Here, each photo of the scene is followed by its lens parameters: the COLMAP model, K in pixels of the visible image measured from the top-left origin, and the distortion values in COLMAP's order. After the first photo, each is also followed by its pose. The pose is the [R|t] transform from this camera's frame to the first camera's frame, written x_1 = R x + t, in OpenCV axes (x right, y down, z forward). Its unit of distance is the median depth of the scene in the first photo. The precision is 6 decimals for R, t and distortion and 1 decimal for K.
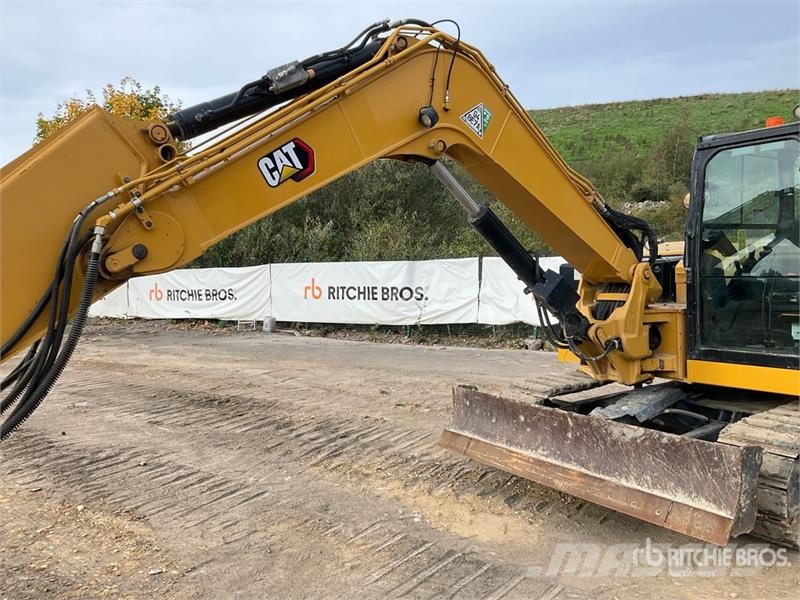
lens RADIAL K [[636.7, 0, 400.6], [0, 636.7, 285.1], [0, 0, 1]] dist [0.093169, -0.143911]
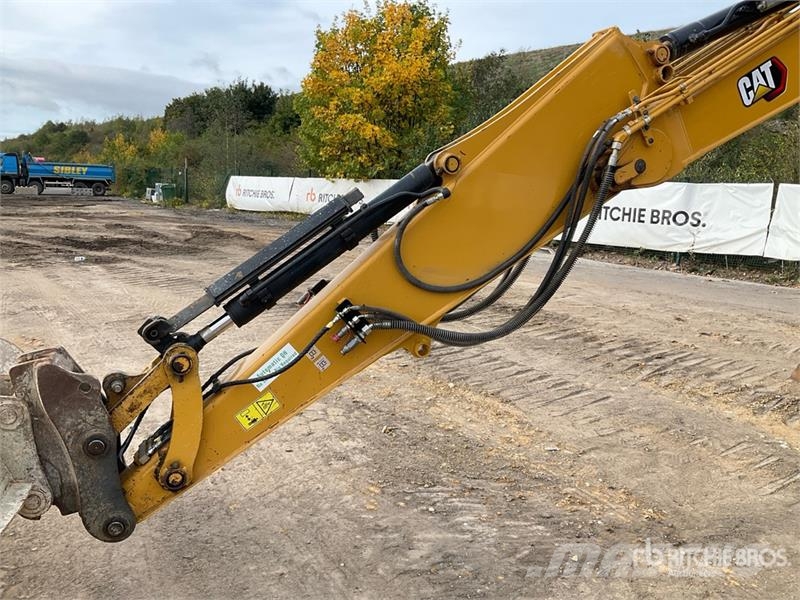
lens RADIAL K [[652.3, 0, 391.0], [0, 652.3, 283.8], [0, 0, 1]] dist [0.049466, -0.094797]
pose [[0.950329, 0.099948, -0.294764, -0.105062], [-0.062075, 0.988875, 0.135174, 0.004954], [0.304995, -0.110162, 0.945961, -0.048103]]
